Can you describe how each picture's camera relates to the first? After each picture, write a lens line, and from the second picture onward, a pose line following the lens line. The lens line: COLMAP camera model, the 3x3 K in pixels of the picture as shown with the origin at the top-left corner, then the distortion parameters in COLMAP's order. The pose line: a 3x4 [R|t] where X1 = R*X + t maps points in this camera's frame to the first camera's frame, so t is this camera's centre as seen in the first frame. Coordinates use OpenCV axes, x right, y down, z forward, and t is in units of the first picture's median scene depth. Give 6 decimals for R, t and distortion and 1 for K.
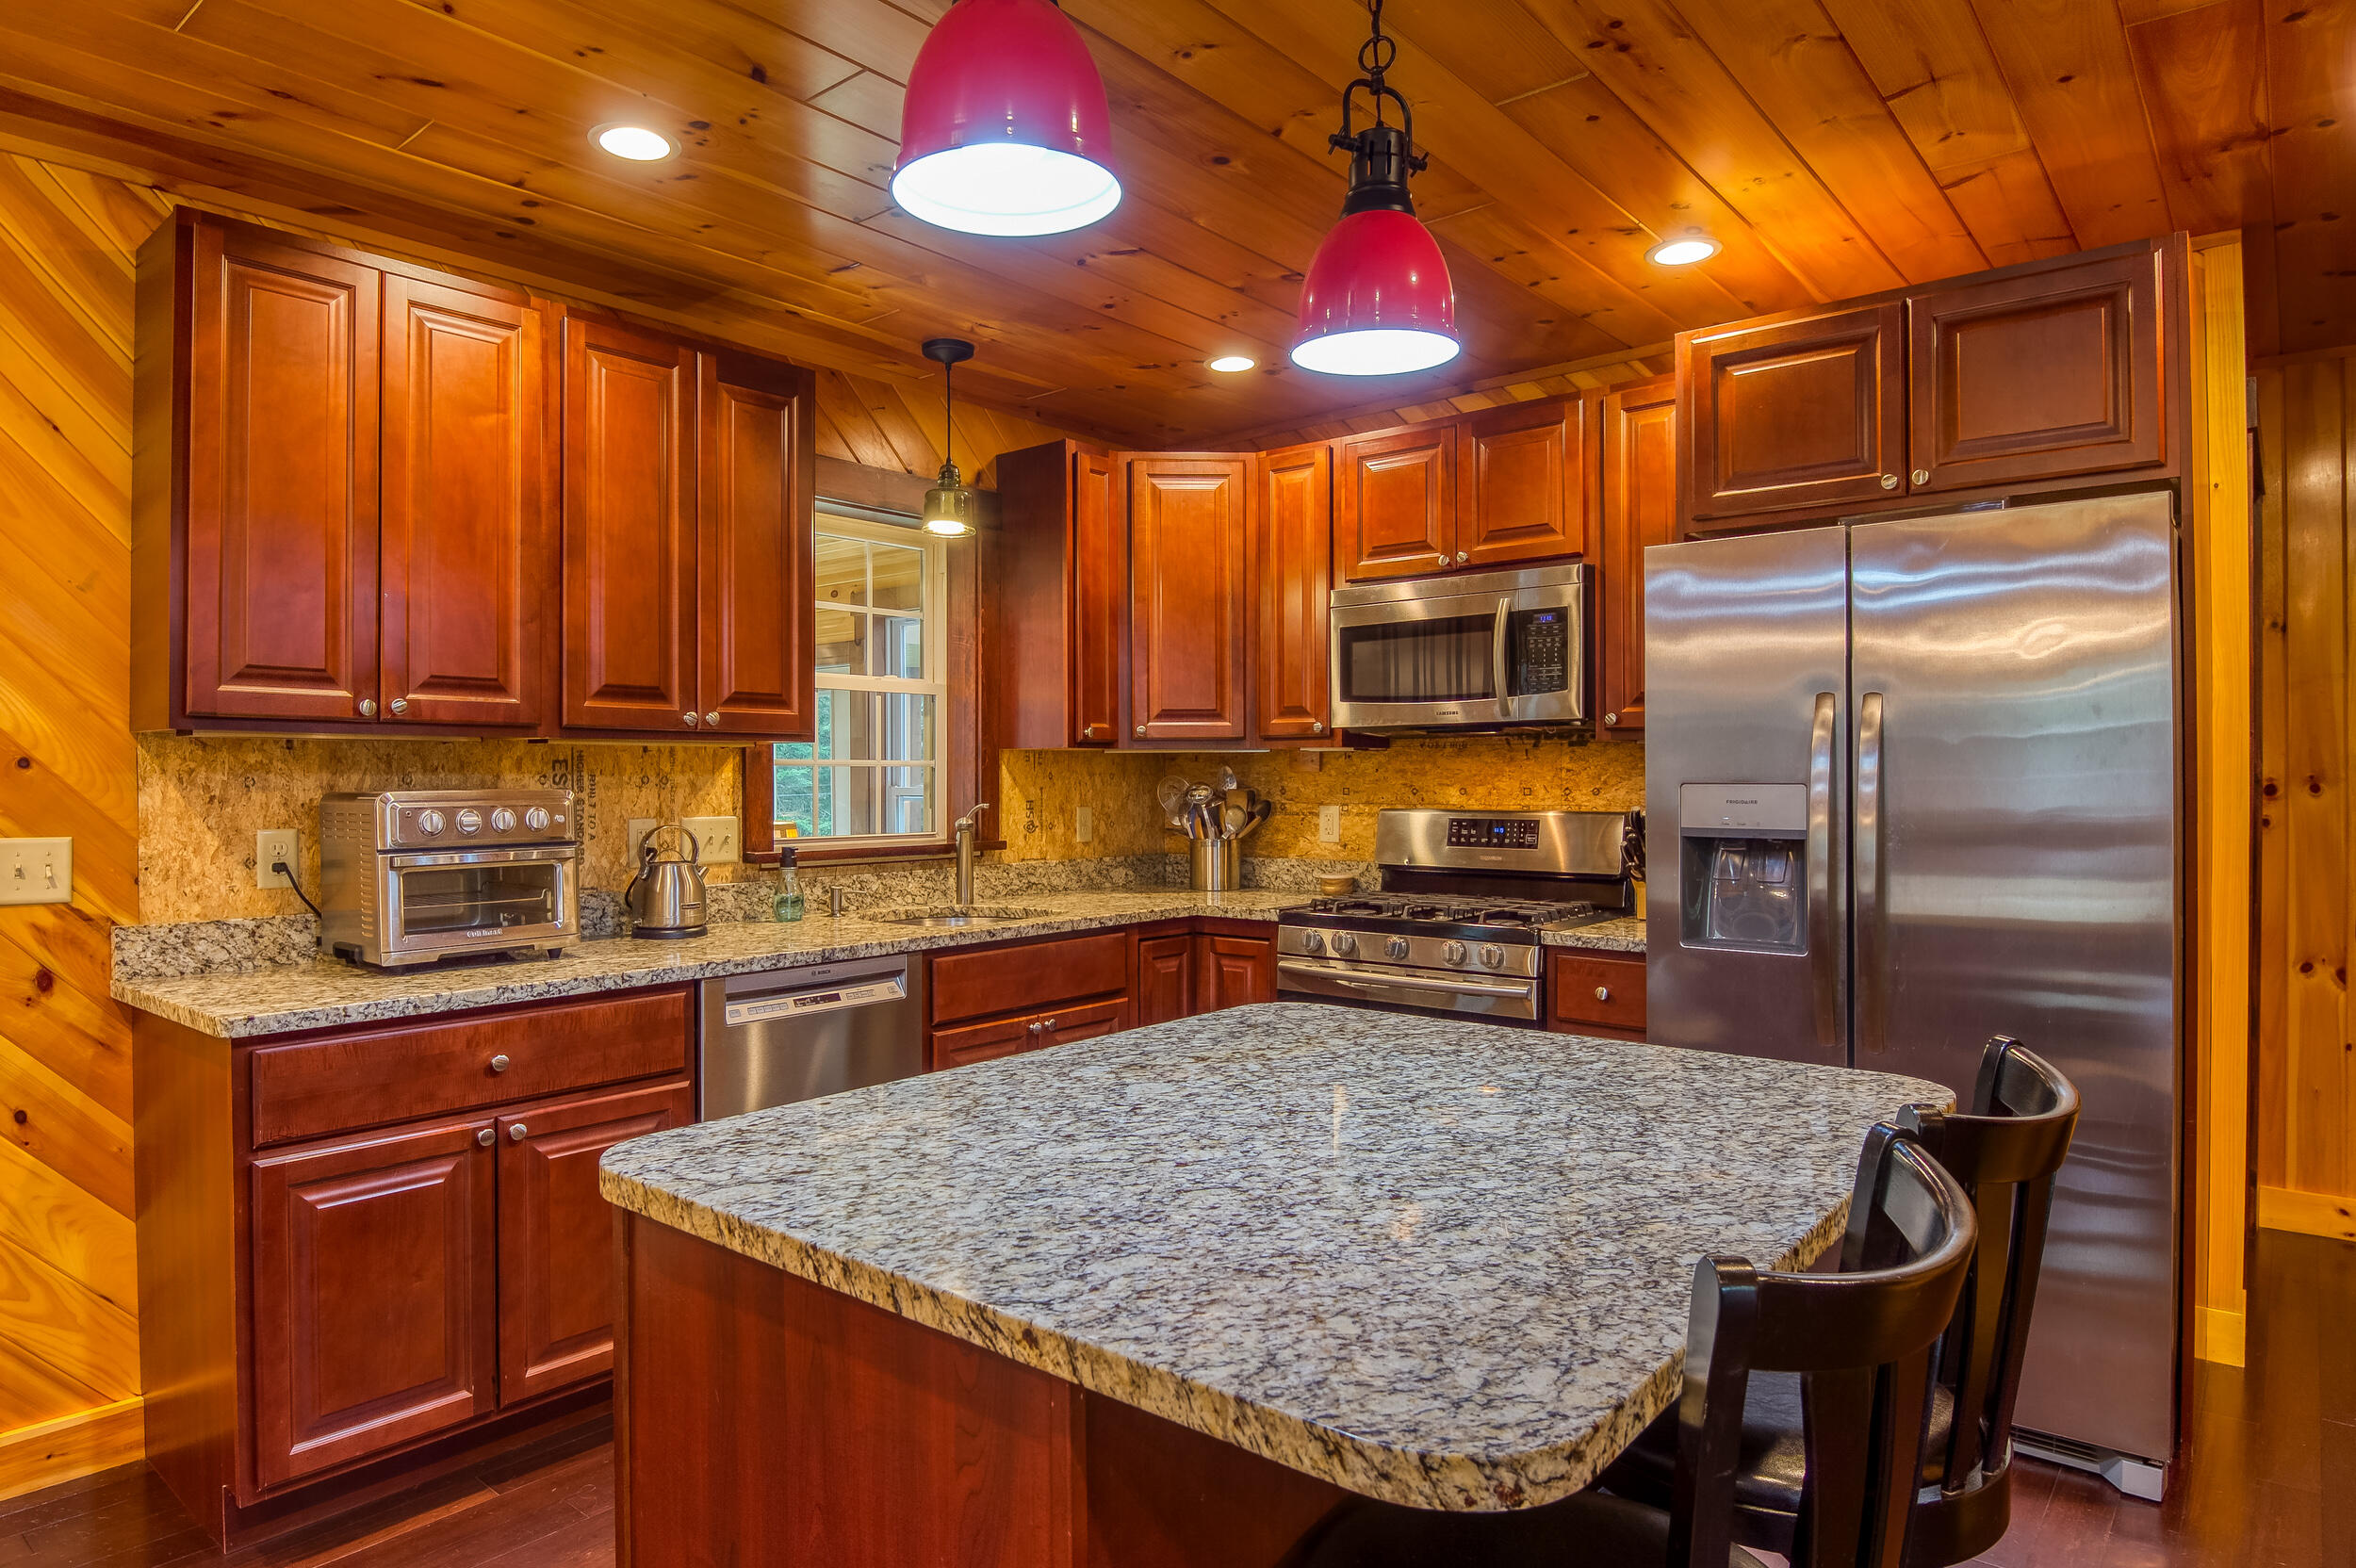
lens RADIAL K [[1390.8, 0, 1160.0], [0, 1390.8, 779.8], [0, 0, 1]] dist [-0.019246, -0.001747]
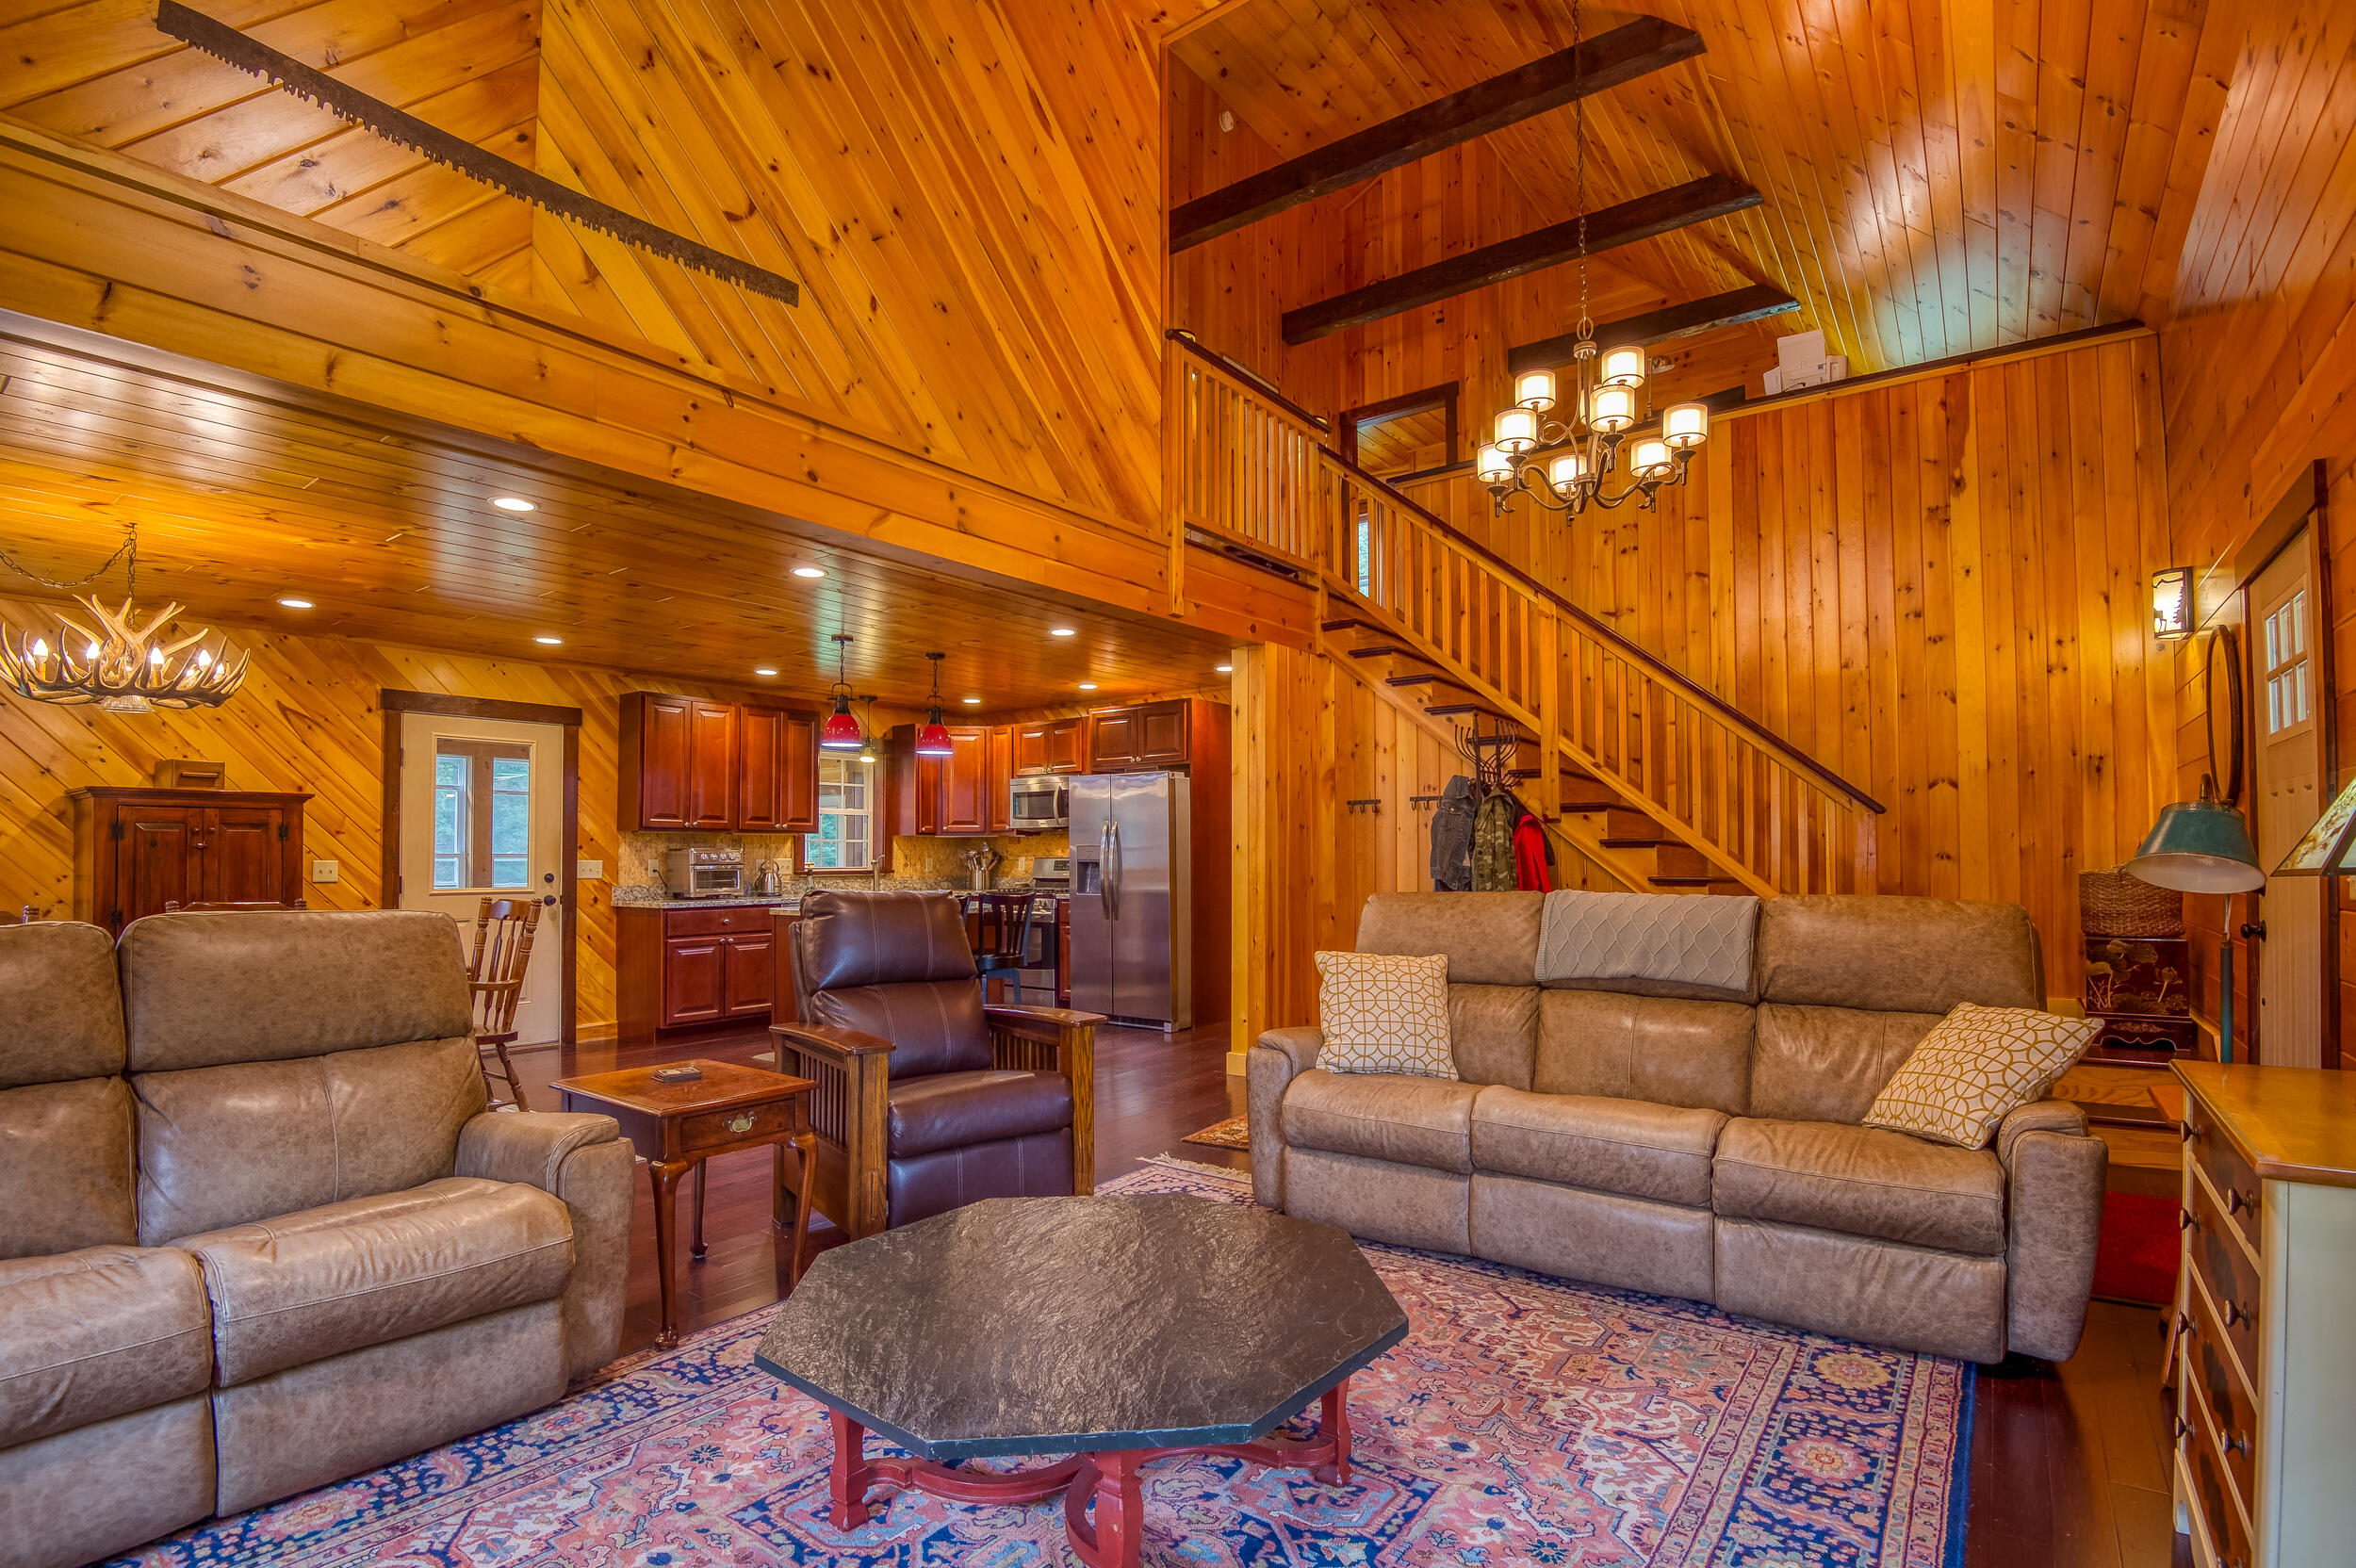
lens RADIAL K [[1112.3, 0, 1218.3], [0, 1112.3, 825.8], [0, 0, 1]] dist [-0.000739, -0.000085]
pose [[0.996551, 0.002942, 0.082933, 0.415059], [-0.000727, 0.999643, -0.026725, 0.020085], [-0.082982, 0.026572, 0.996197, -1.479032]]
